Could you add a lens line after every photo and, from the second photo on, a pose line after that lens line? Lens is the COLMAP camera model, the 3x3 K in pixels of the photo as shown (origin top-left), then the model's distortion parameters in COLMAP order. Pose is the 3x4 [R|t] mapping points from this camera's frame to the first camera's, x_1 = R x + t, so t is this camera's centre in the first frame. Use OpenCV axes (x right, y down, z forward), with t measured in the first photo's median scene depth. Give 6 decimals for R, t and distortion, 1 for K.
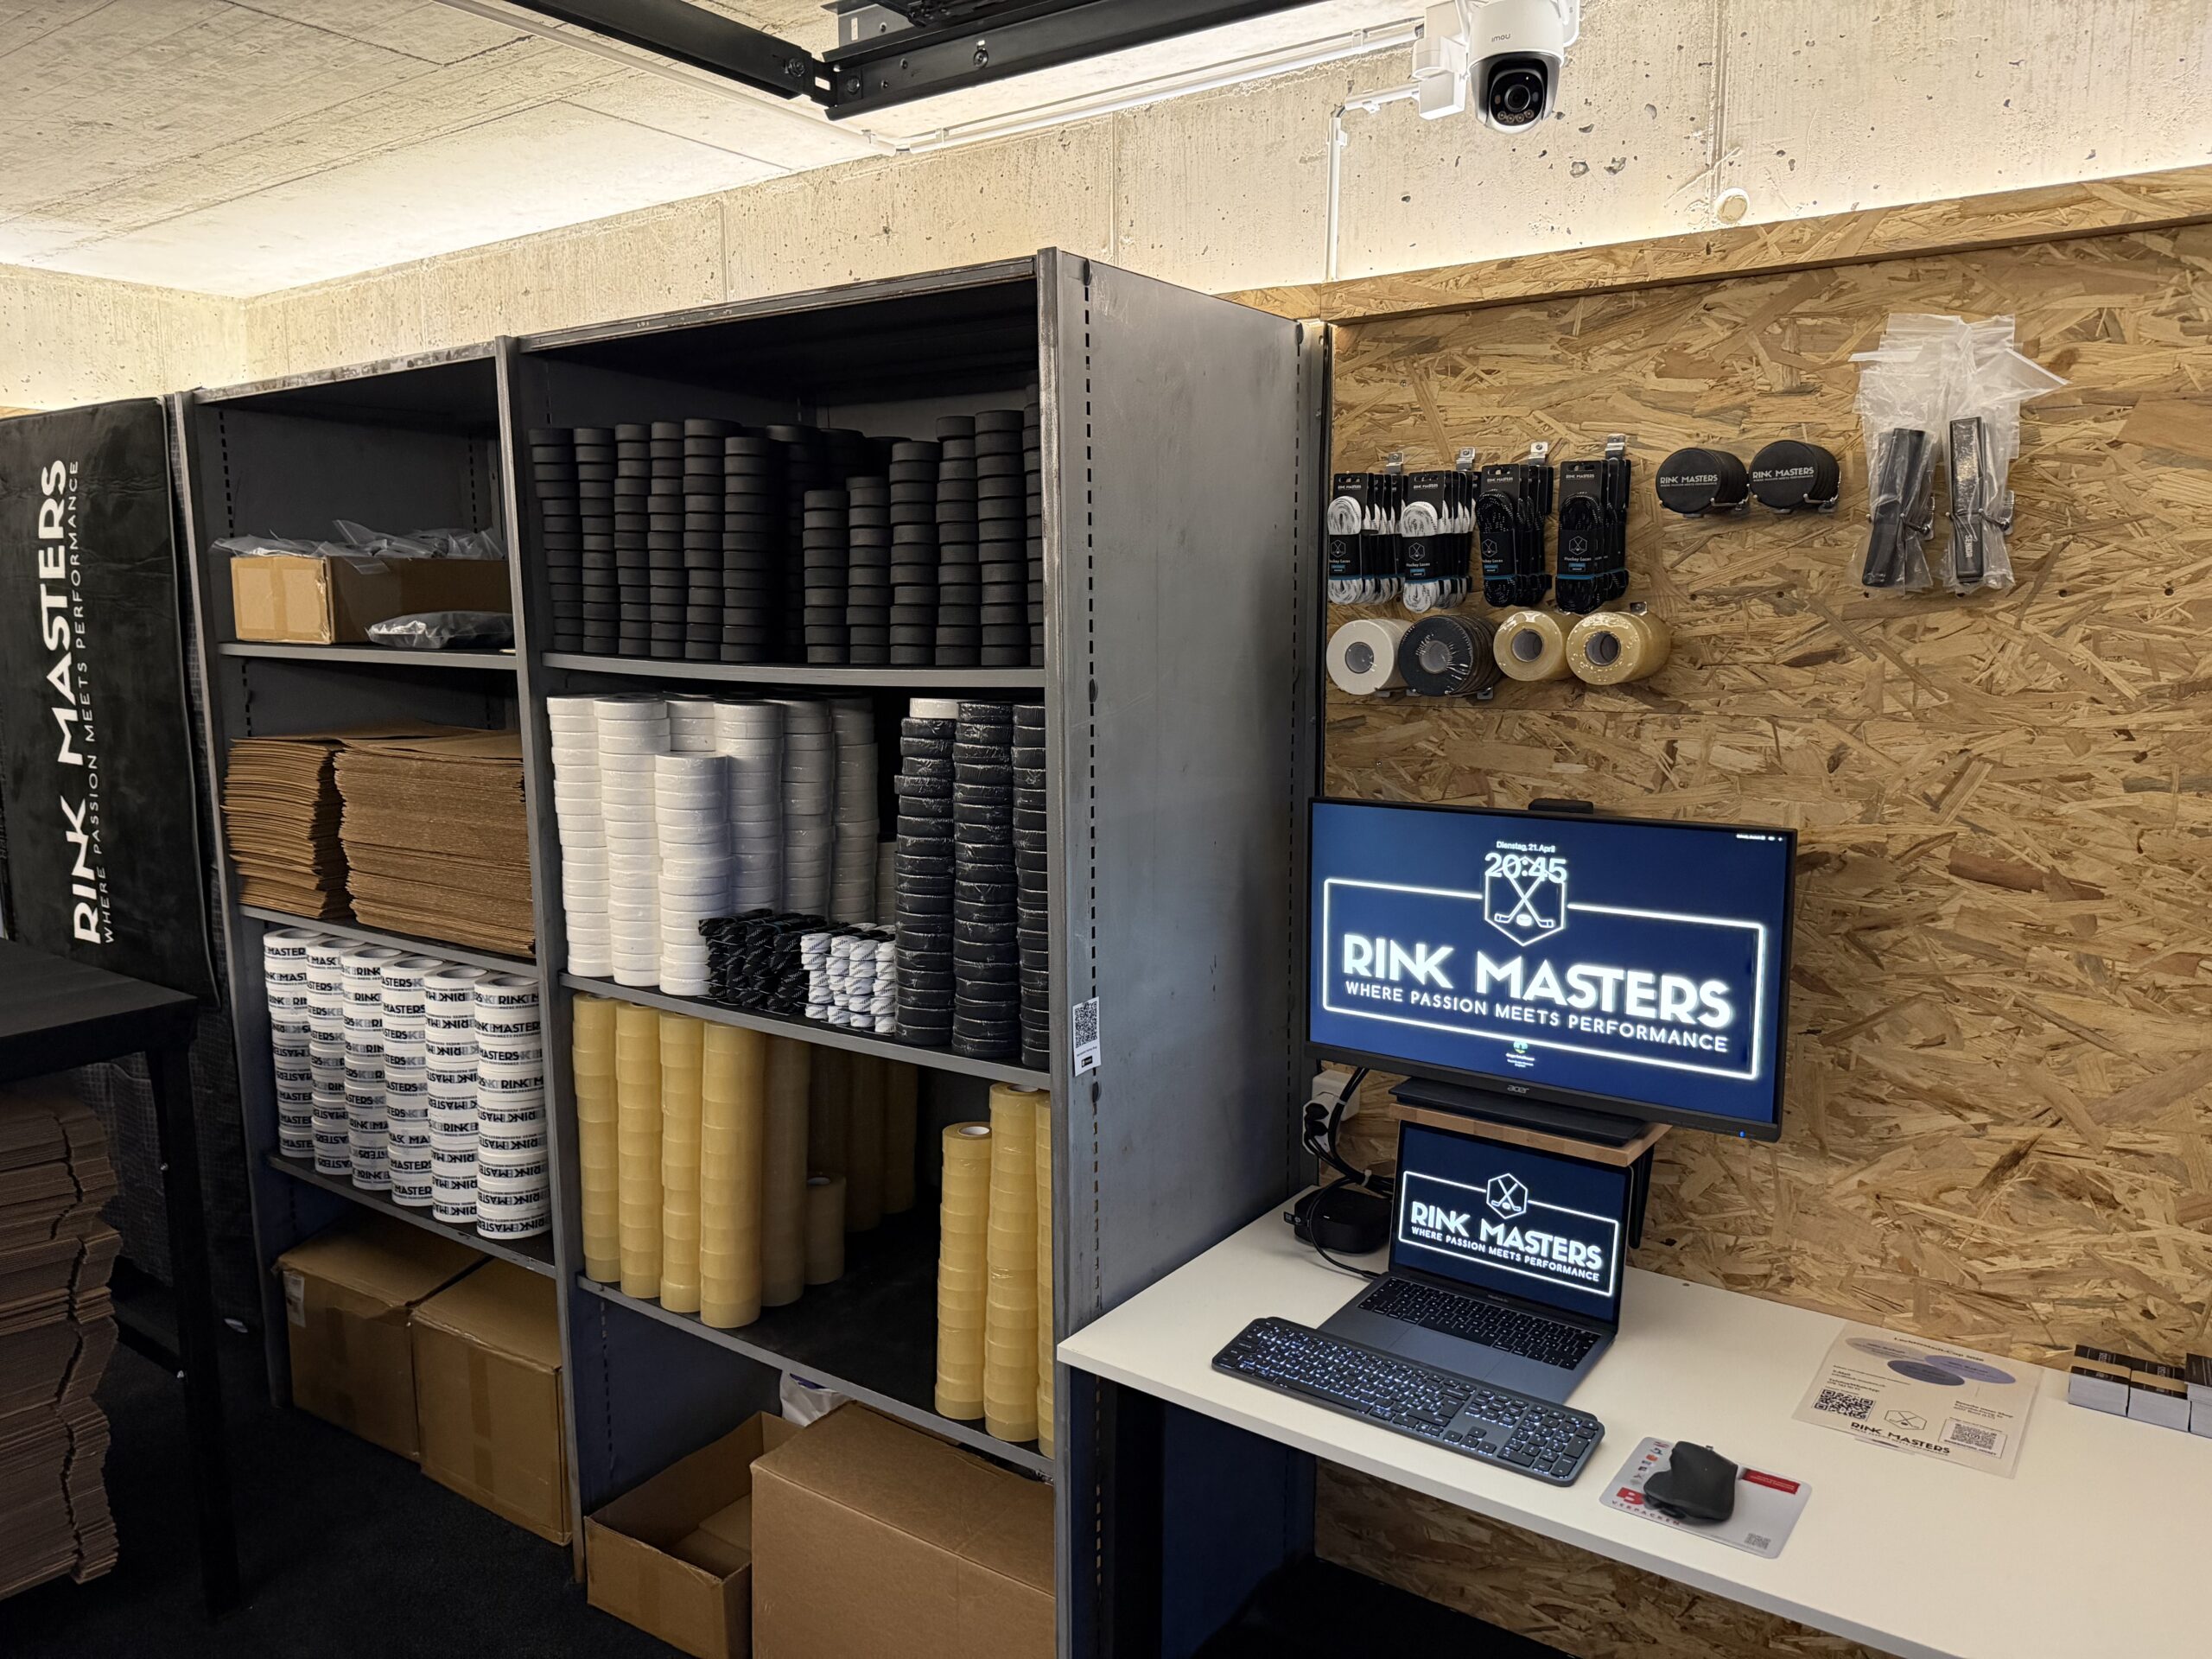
lens RADIAL K [[1548.7, 0, 1108.0], [0, 1548.7, 831.2], [0, 0, 1]] dist [0.053814, -0.061879]
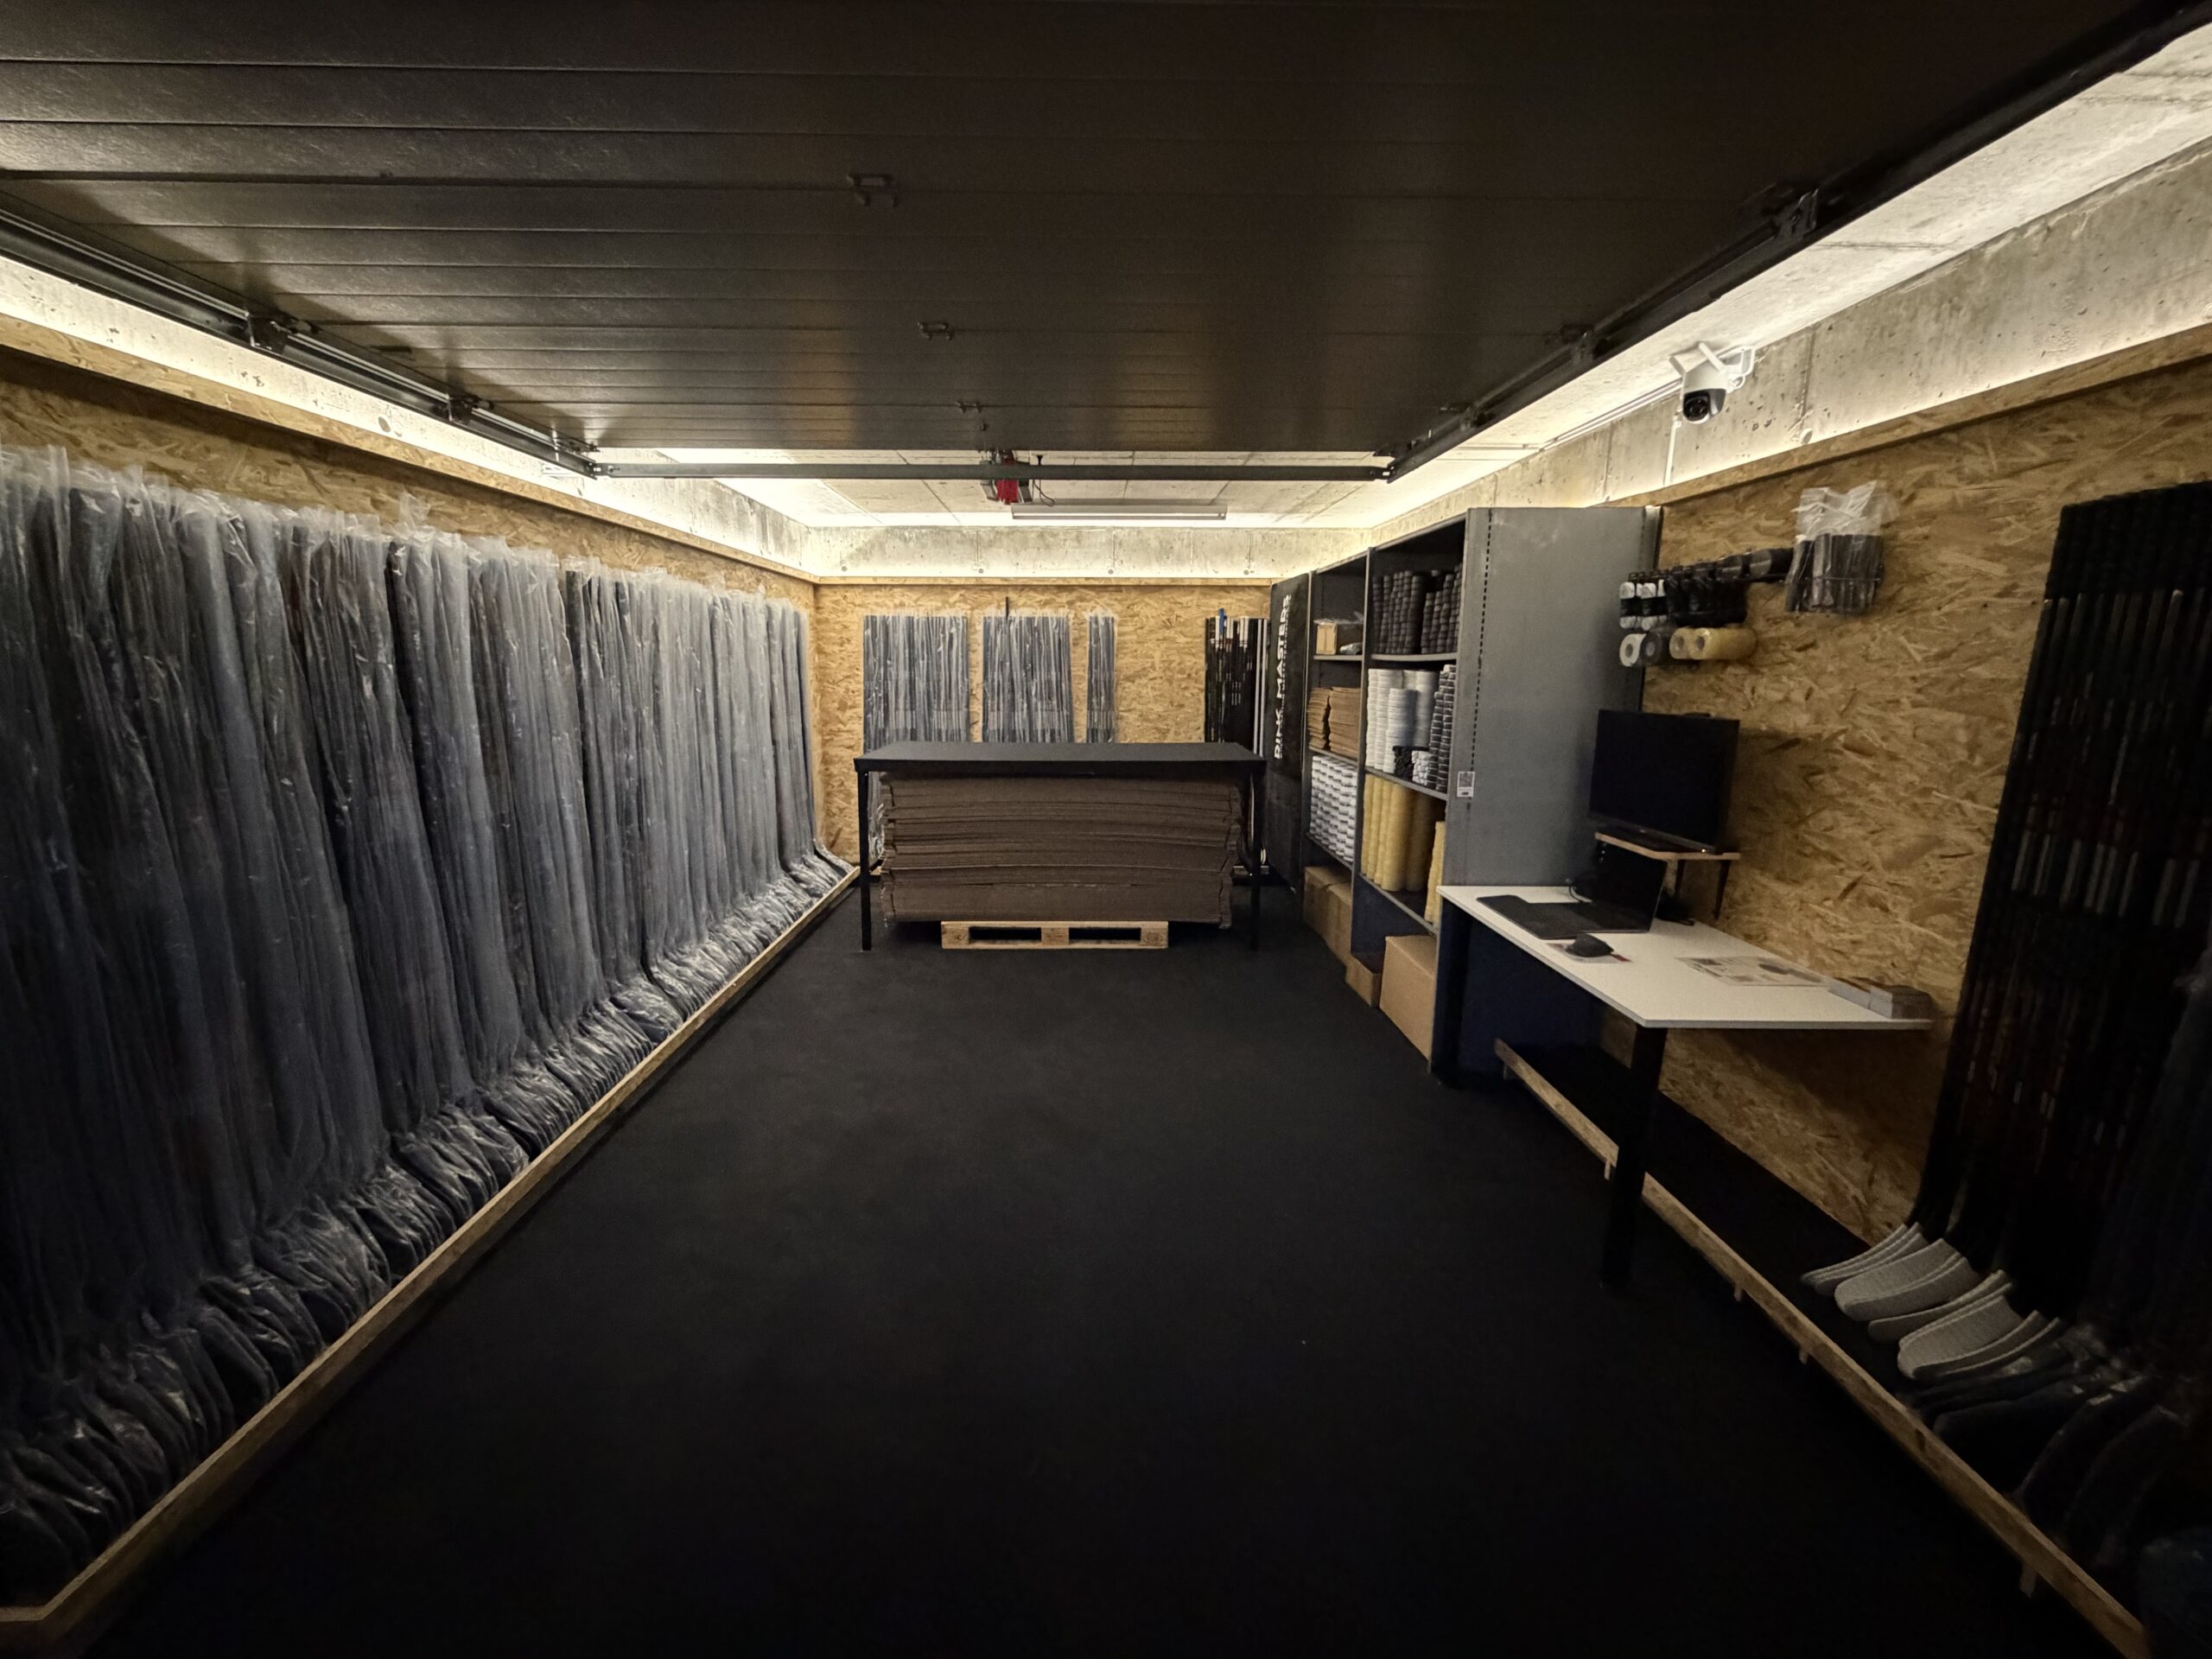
lens RADIAL K [[889.8, 0, 1101.4], [0, 889.8, 830.6], [0, 0, 1]] dist [-0.000280, -0.000245]
pose [[0.595286, 0.152033, -0.789000, 0.885710], [-0.118197, 0.987823, 0.101167, 0.131216], [0.794773, 0.033034, 0.606007, -0.510376]]
